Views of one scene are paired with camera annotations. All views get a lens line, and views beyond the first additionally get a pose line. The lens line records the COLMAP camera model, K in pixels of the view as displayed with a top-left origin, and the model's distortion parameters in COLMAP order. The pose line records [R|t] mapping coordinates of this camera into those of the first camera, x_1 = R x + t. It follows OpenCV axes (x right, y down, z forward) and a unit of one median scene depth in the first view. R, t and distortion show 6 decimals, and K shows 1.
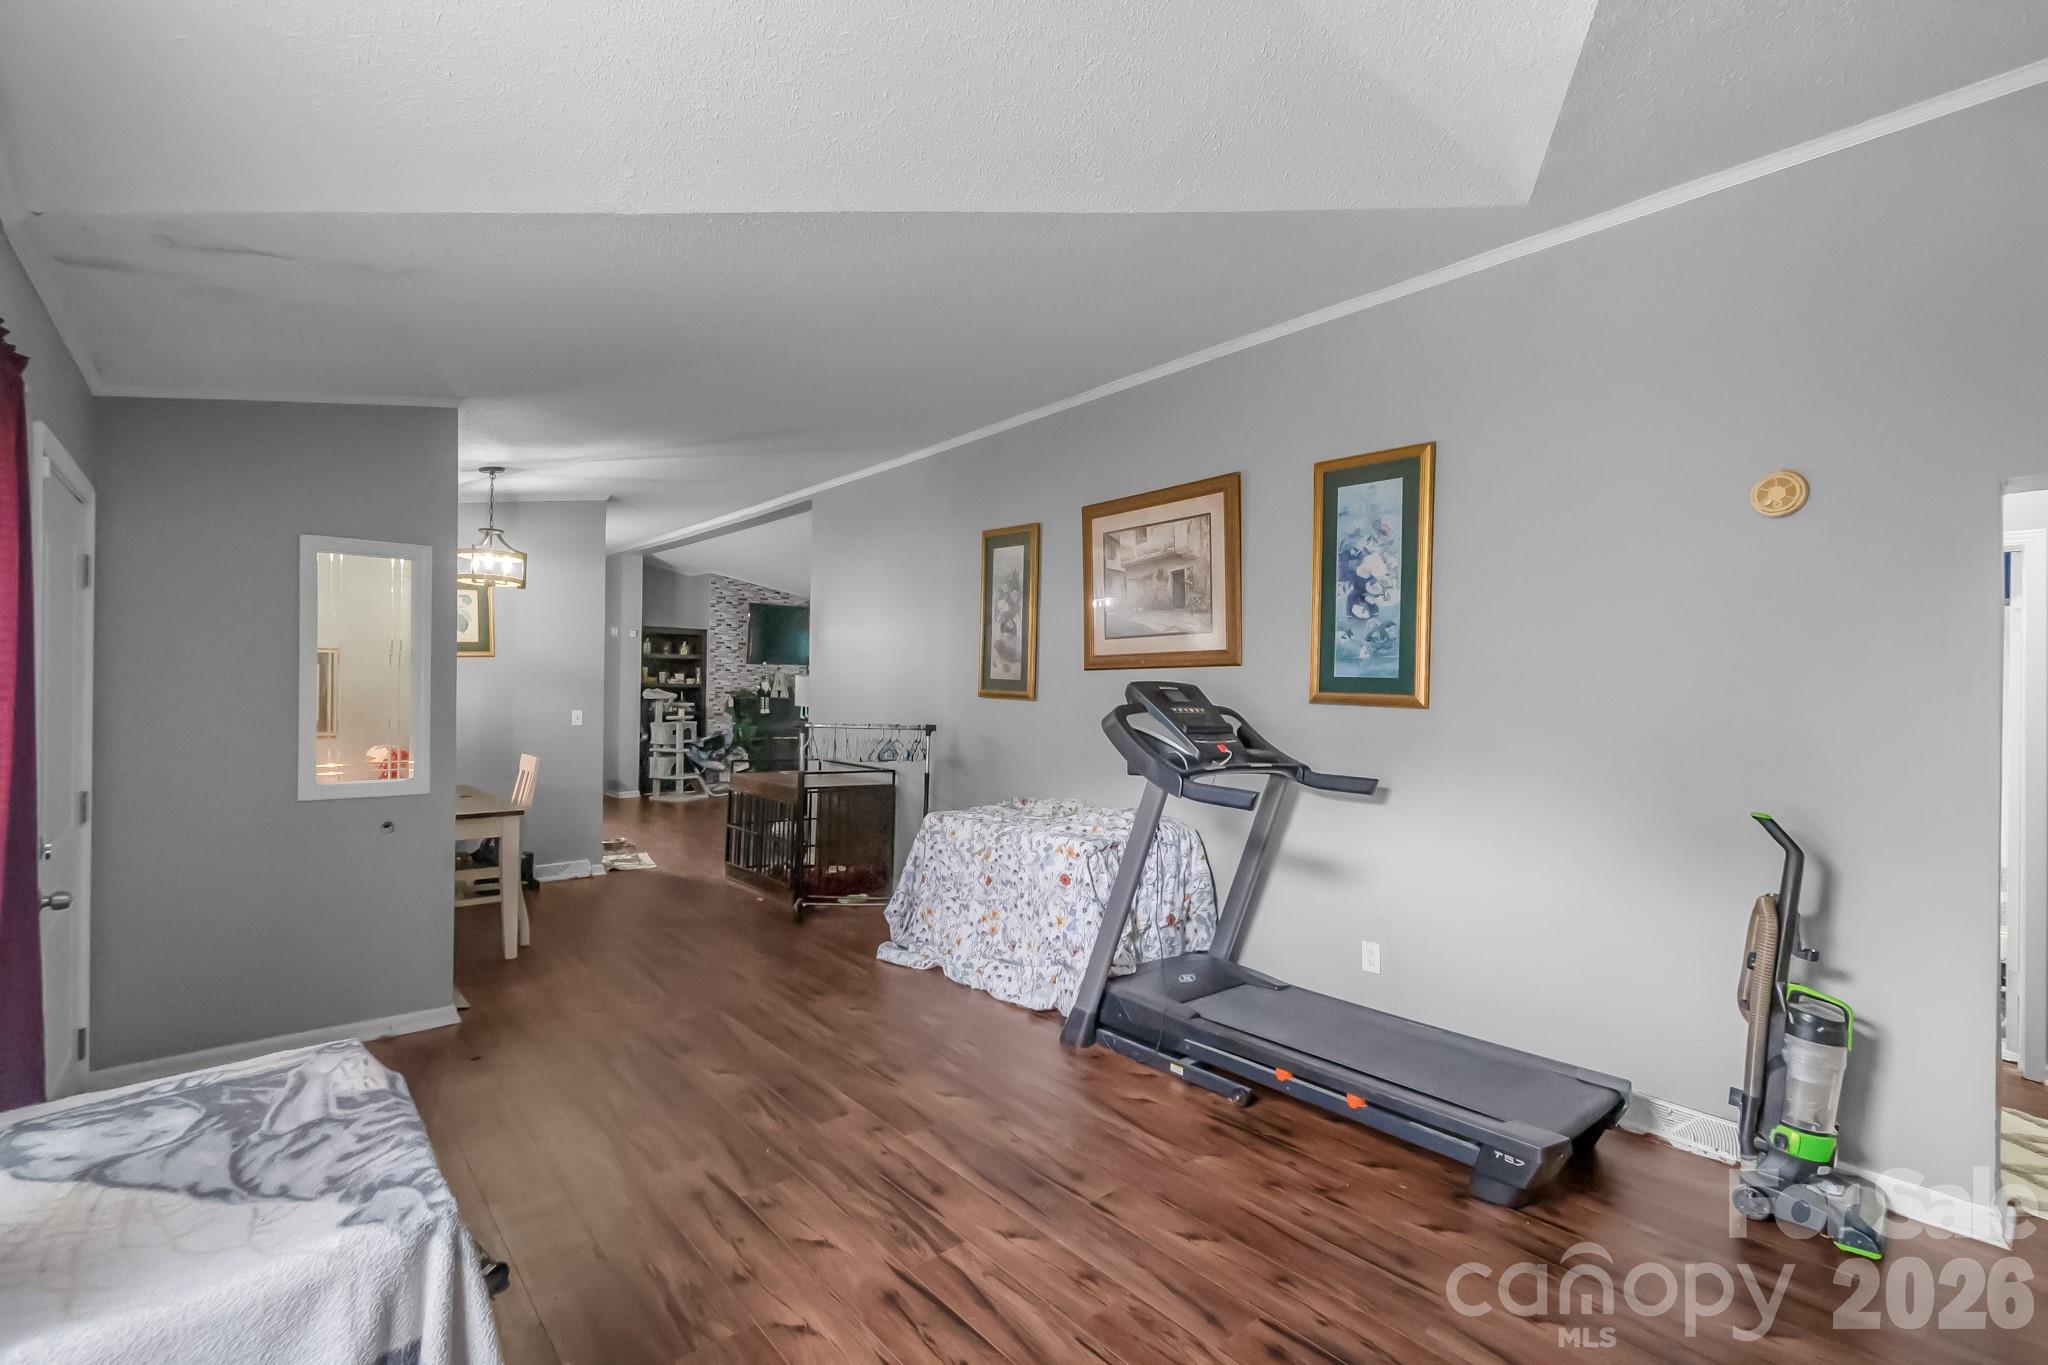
lens RADIAL K [[914.6, 0, 1033.5], [0, 914.6, 685.1], [0, 0, 1]] dist [0.002079, -0.001976]
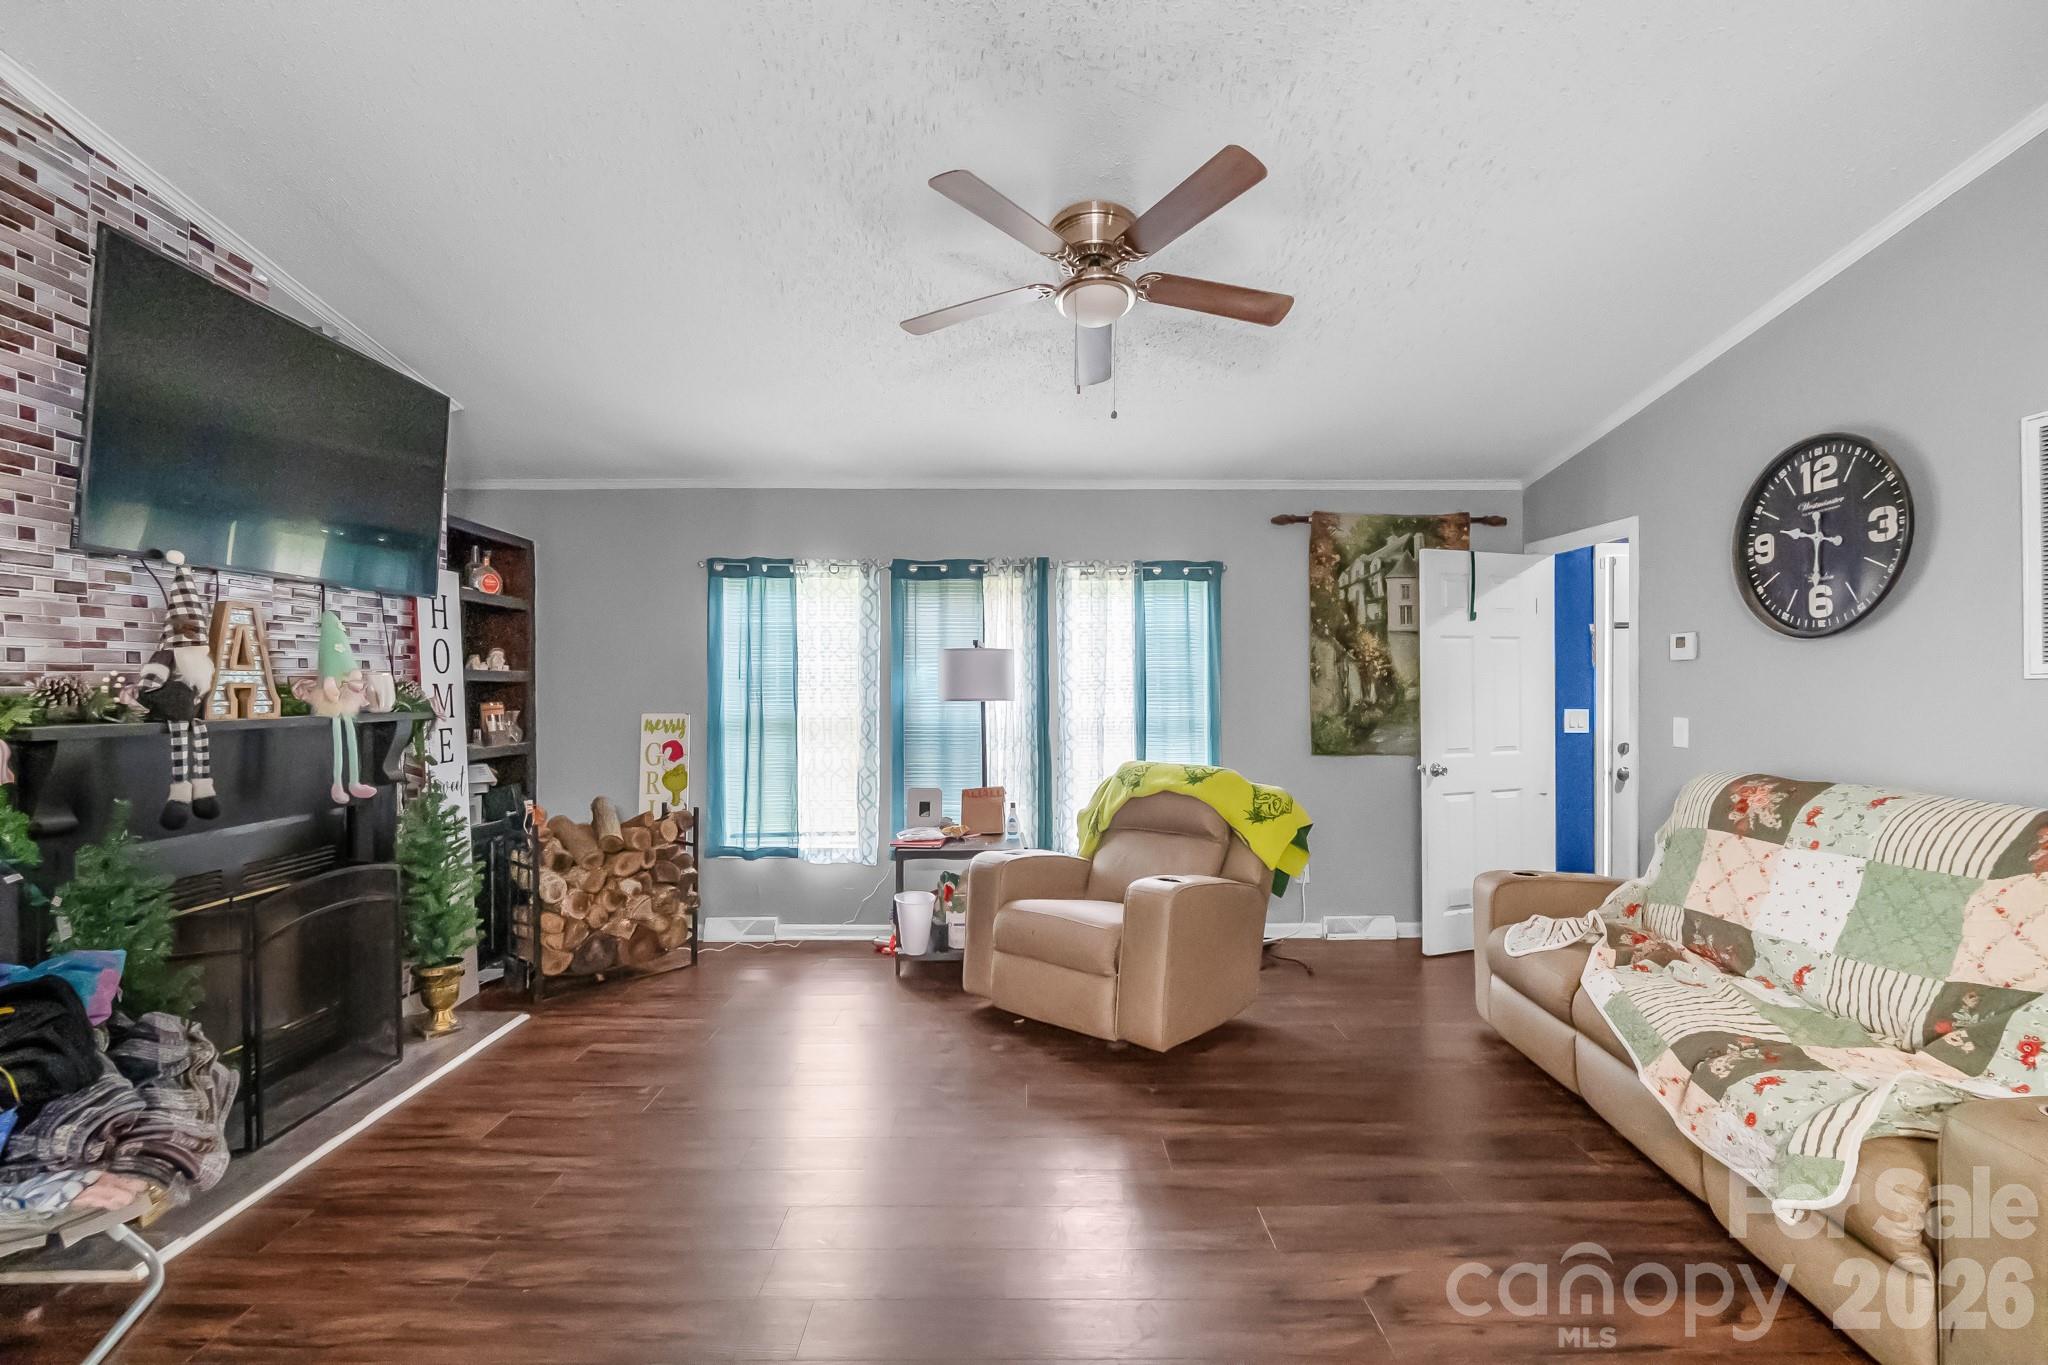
lens RADIAL K [[912.5, 0, 1019.0], [0, 912.5, 689.0], [0, 0, 1]] dist [0.003159, -0.003895]
pose [[0.646729, -0.016926, 0.762532, -0.964003], [0.007415, 0.999846, 0.015905, 0.011783], [-0.762684, -0.004632, 0.646754, 2.131896]]
